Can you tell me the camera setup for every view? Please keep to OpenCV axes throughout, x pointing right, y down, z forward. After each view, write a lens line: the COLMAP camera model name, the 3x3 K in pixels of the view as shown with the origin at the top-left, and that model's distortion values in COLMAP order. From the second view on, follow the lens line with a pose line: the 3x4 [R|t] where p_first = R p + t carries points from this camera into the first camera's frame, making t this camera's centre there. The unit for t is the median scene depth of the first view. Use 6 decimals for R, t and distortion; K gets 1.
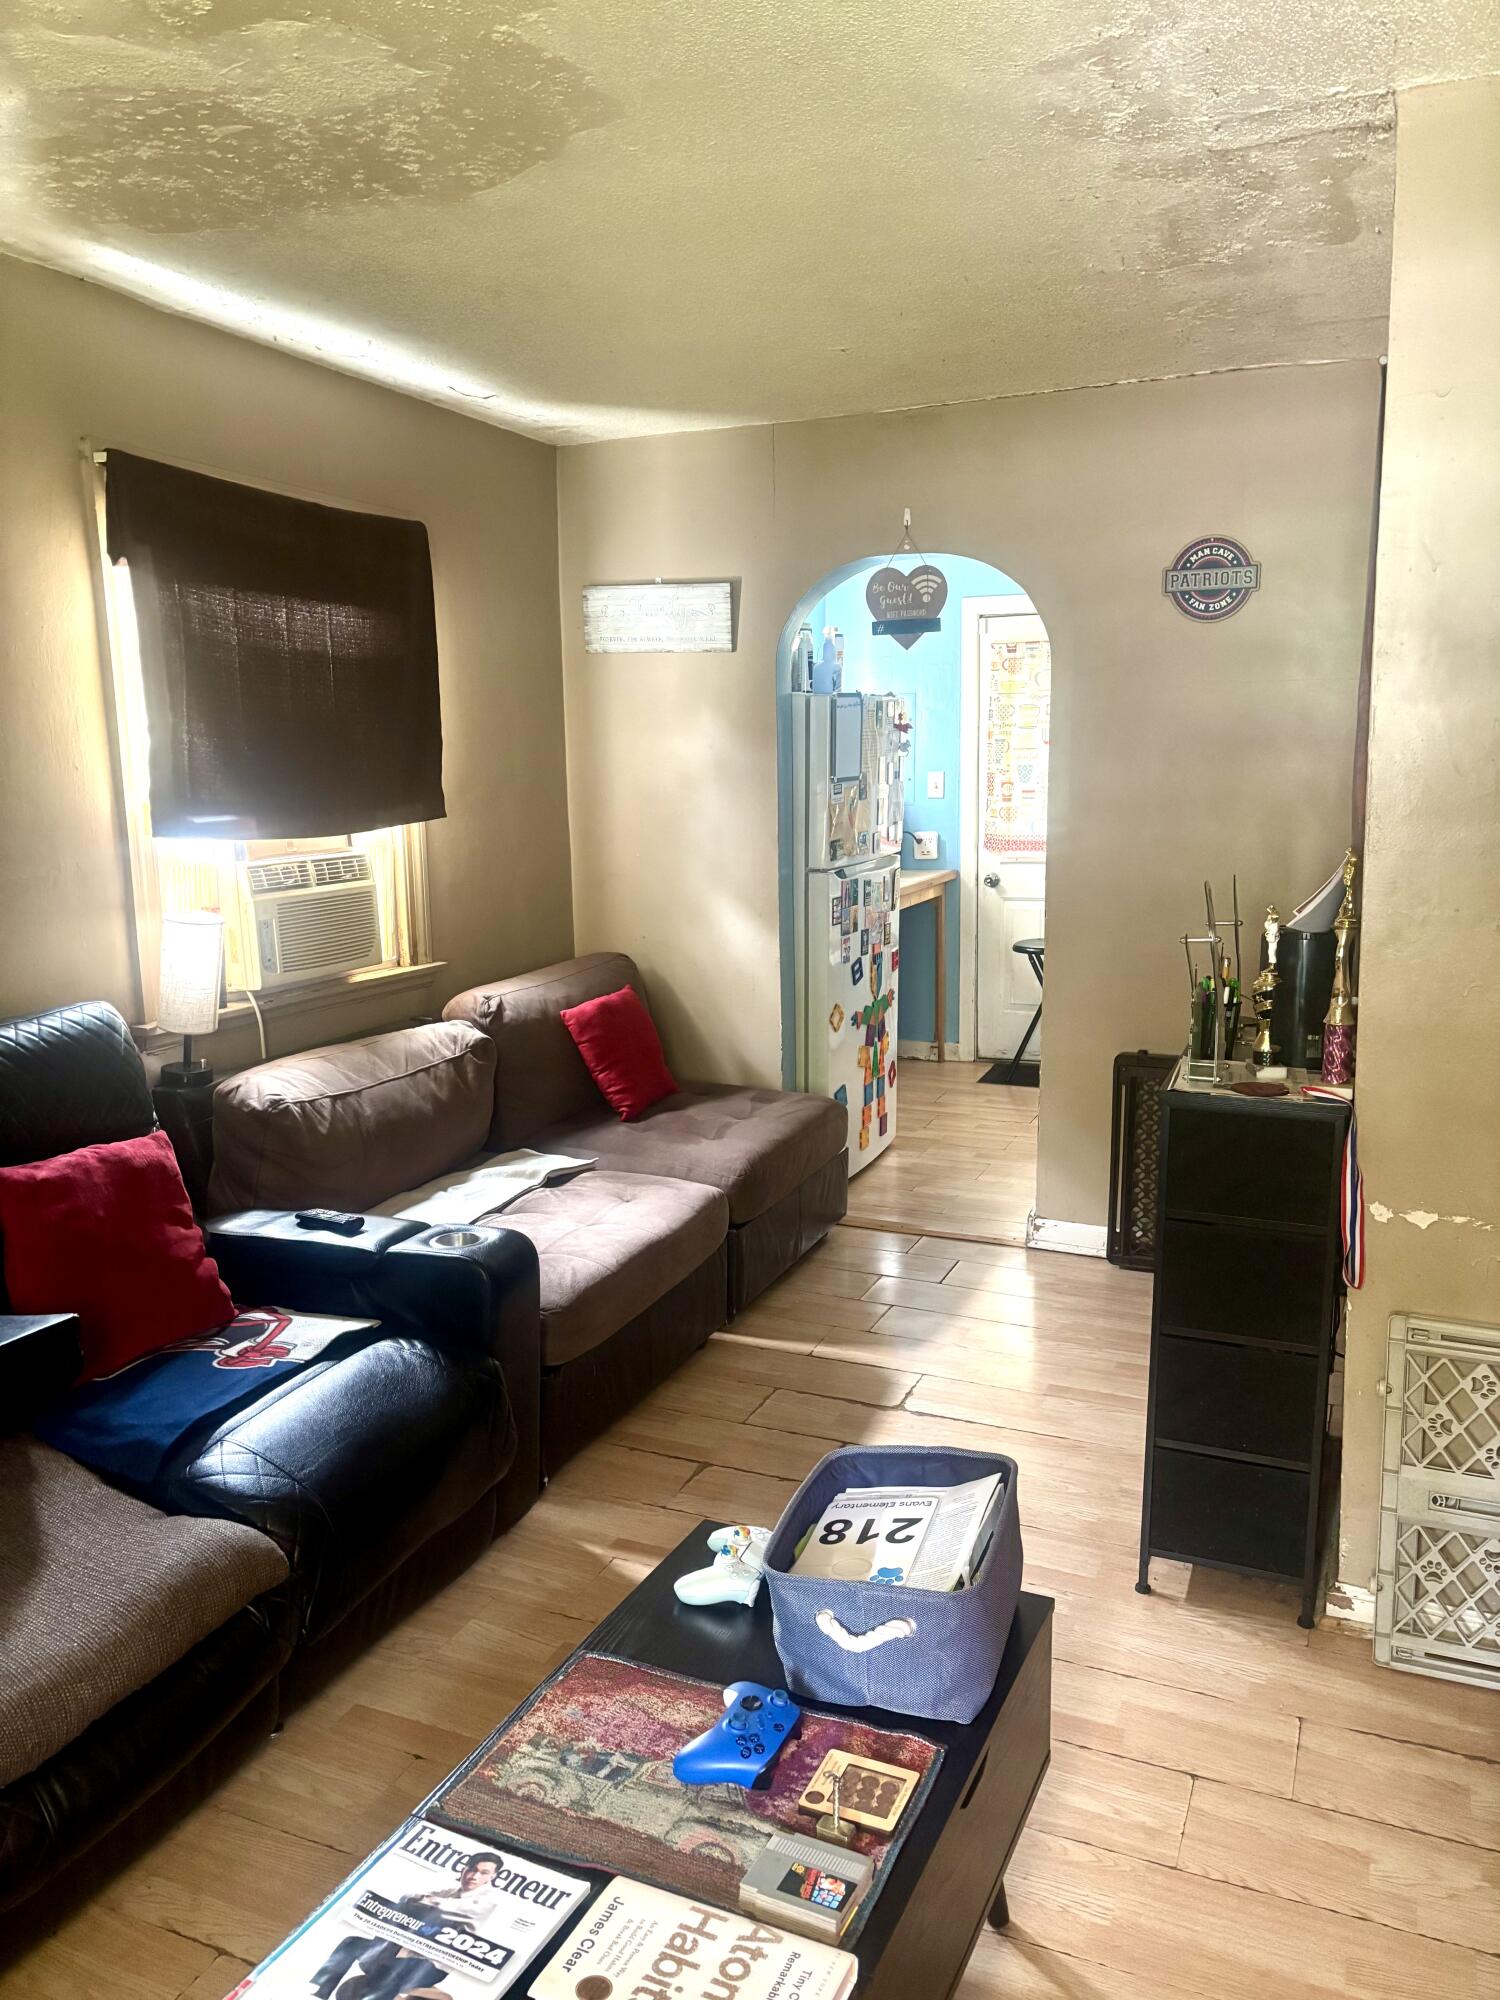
lens RADIAL K [[1533.1, 0, 747.7], [0, 1533.1, 1005.8], [0, 0, 1]] dist [0.037170, -0.016142]
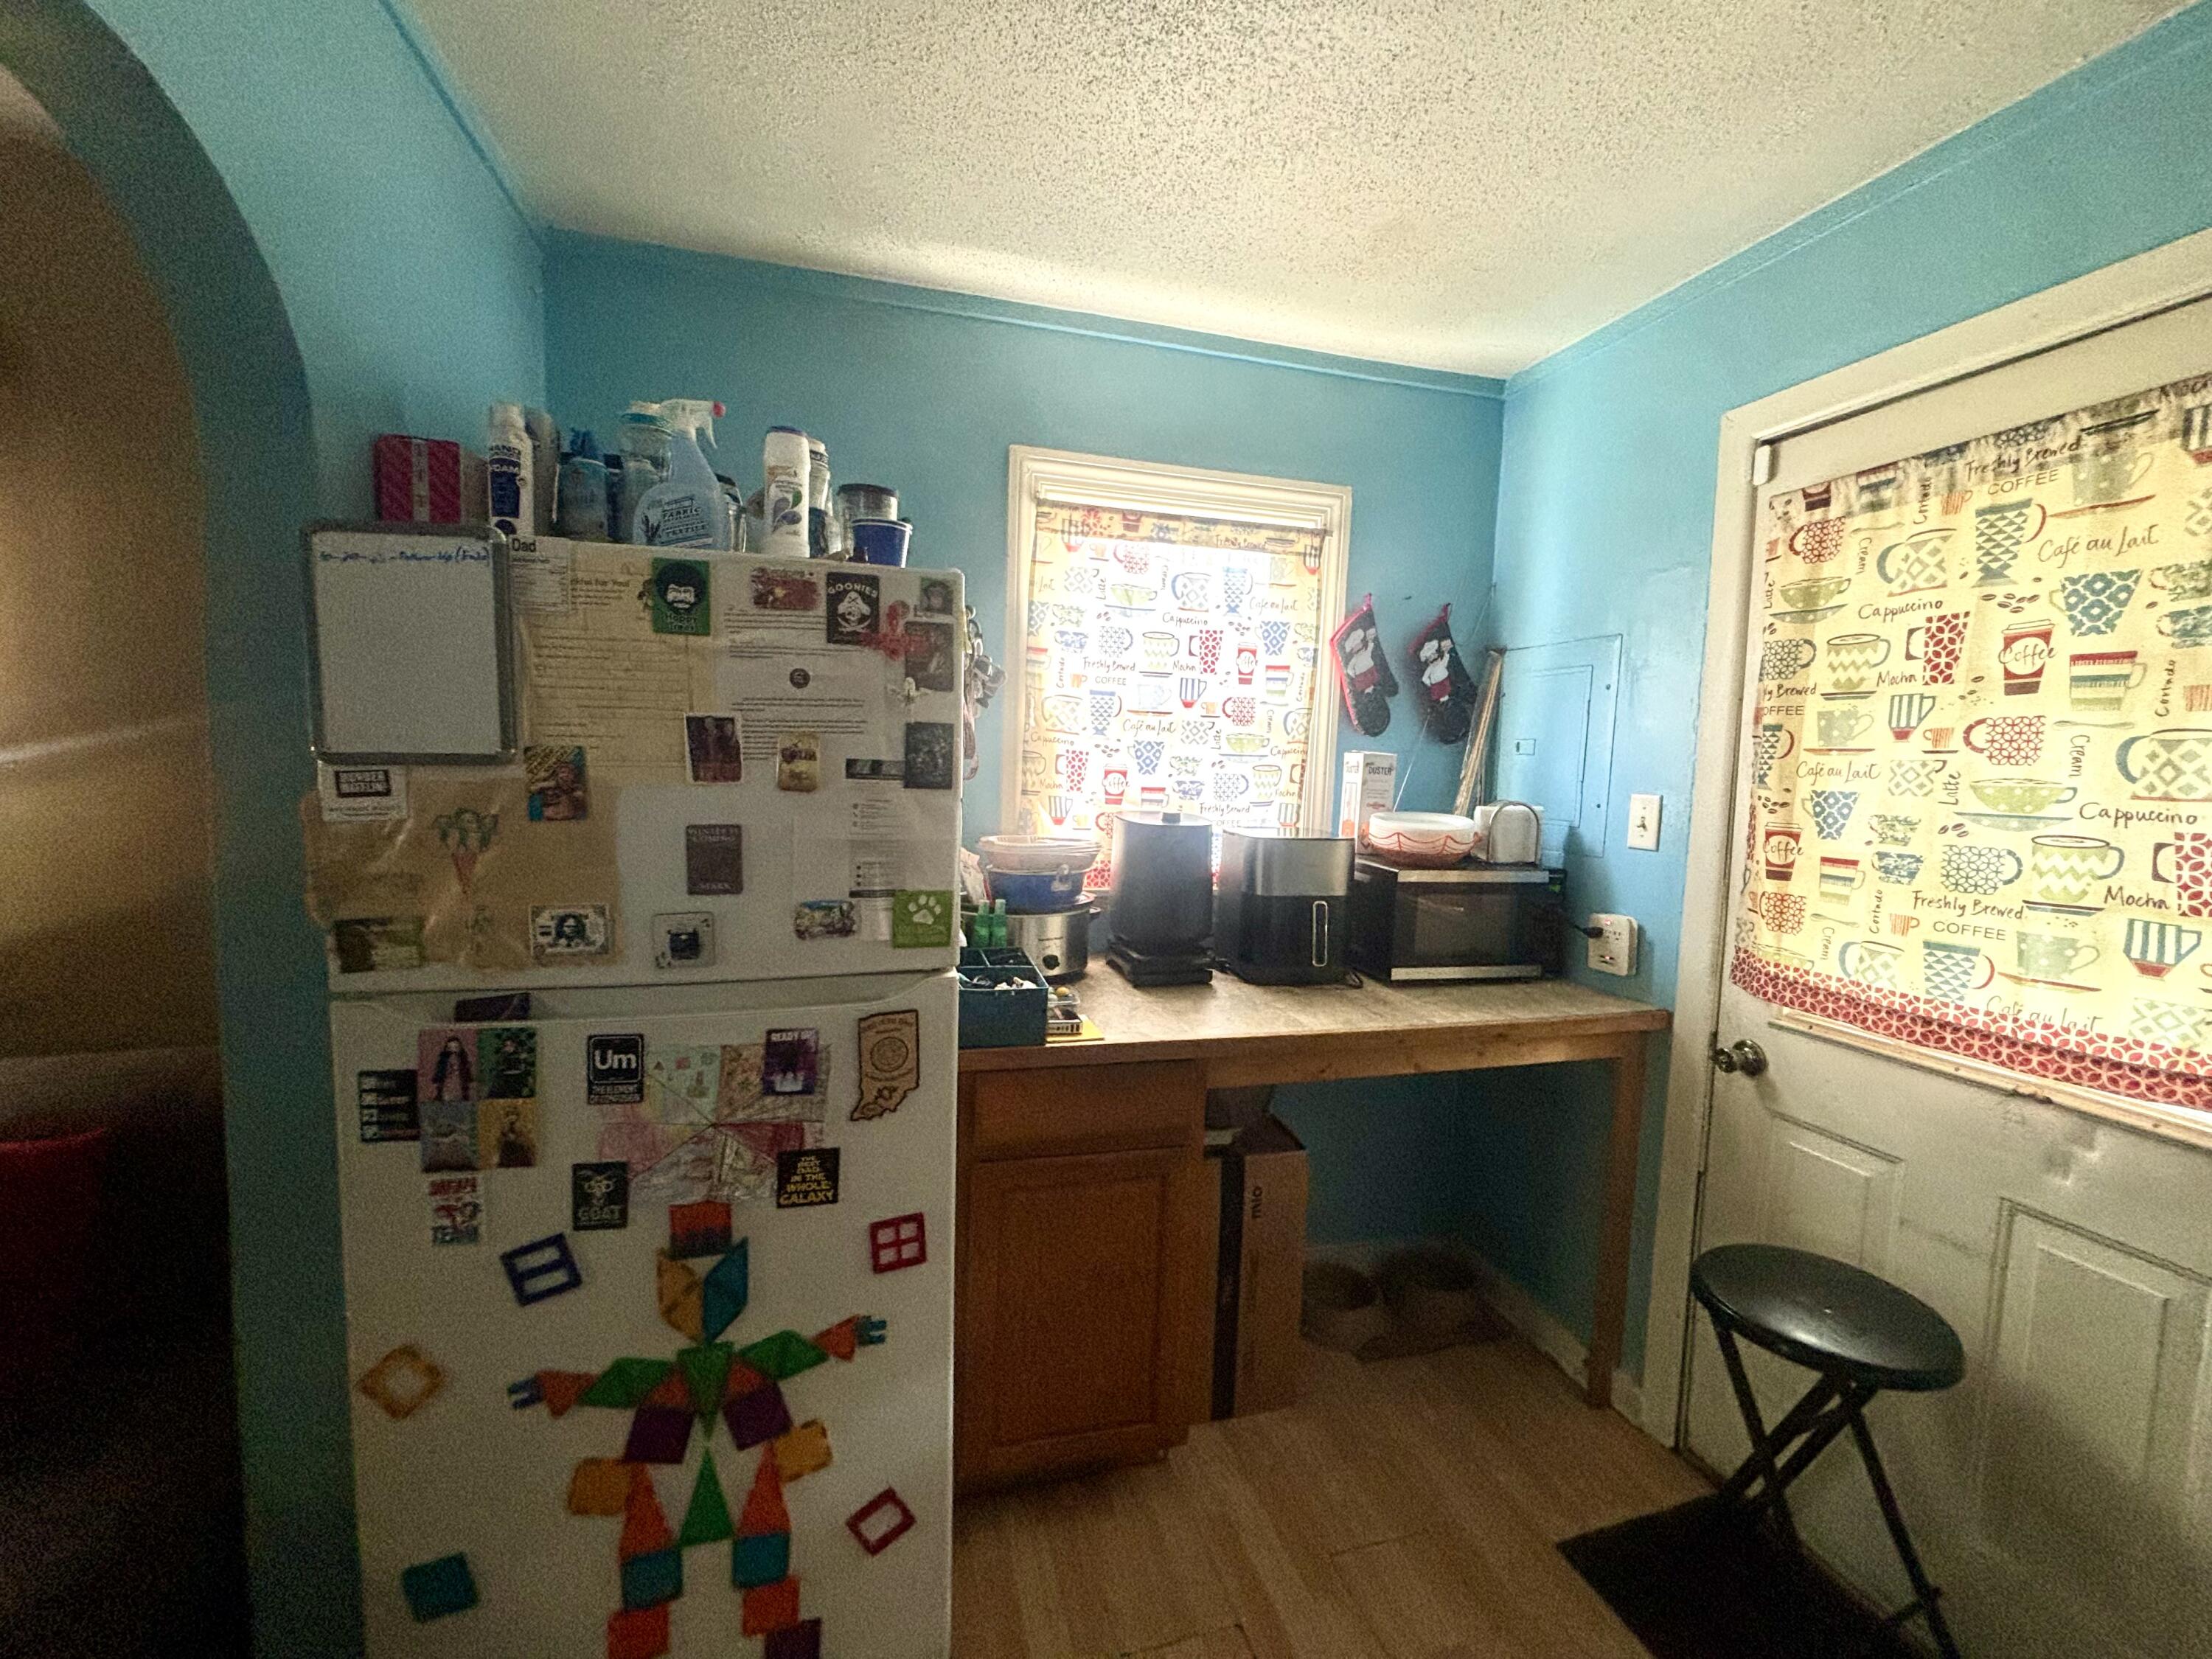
lens RADIAL K [[913.9, 0, 1100.8], [0, 913.9, 819.2], [0, 0, 1]] dist [0.001376, 0.000063]
pose [[0.624453, 0.091142, -0.775727, 0.241730], [-0.169434, 0.985326, -0.020625, -0.113373], [0.762464, 0.144314, 0.630732, 0.711333]]
